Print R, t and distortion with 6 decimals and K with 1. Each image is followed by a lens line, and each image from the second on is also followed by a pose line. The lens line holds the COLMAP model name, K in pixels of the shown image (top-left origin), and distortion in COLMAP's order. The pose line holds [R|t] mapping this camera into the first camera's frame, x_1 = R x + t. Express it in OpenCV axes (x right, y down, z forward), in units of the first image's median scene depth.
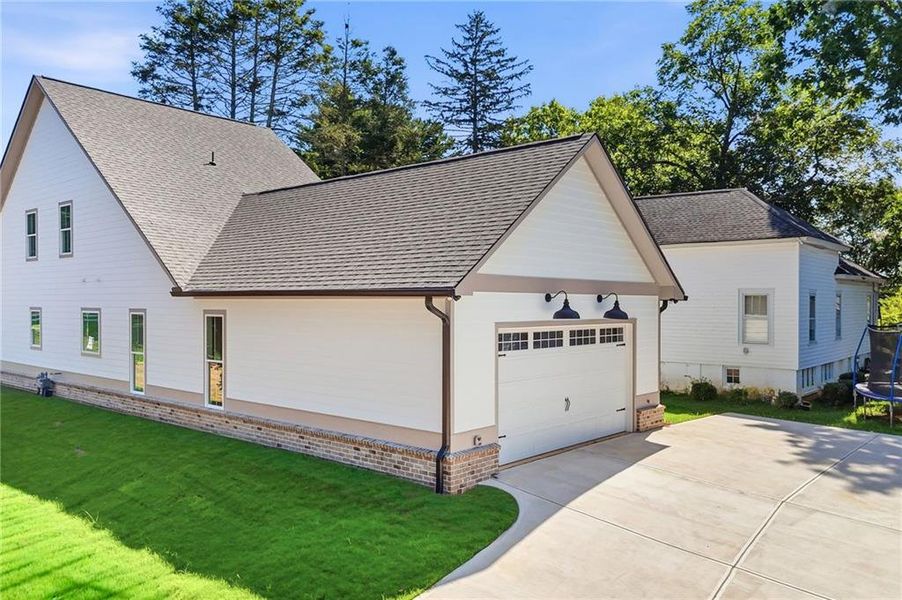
lens RADIAL K [[683.7, 0, 455.2], [0, 683.7, 302.9], [0, 0, 1]] dist [0.019350, -0.004935]
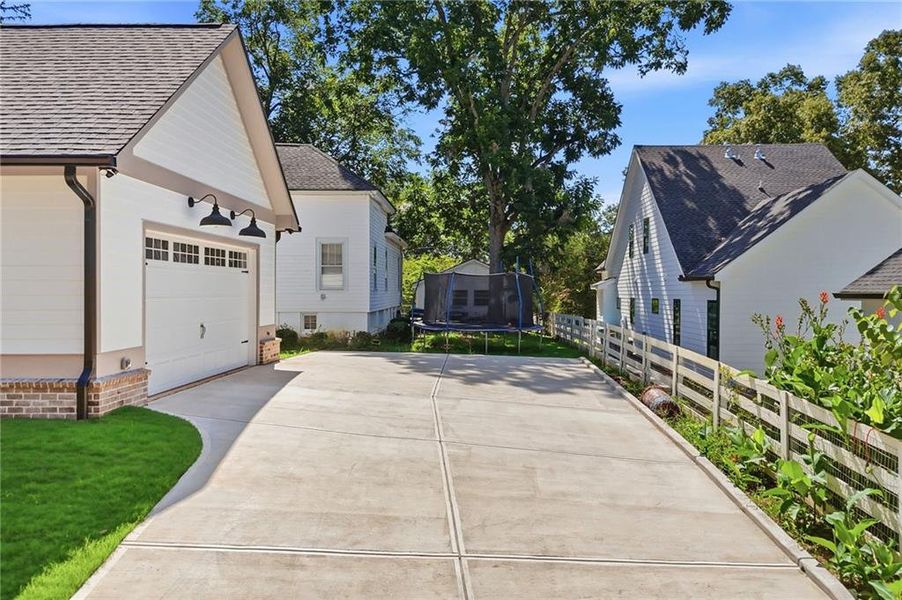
lens RADIAL K [[683.7, 0, 455.2], [0, 683.7, 302.9], [0, 0, 1]] dist [0.019350, -0.004935]
pose [[0.768838, -0.012611, 0.639319, -0.162121], [-0.003042, 0.999722, 0.023379, 0.097988], [-0.639436, -0.019920, 0.768586, 0.123027]]
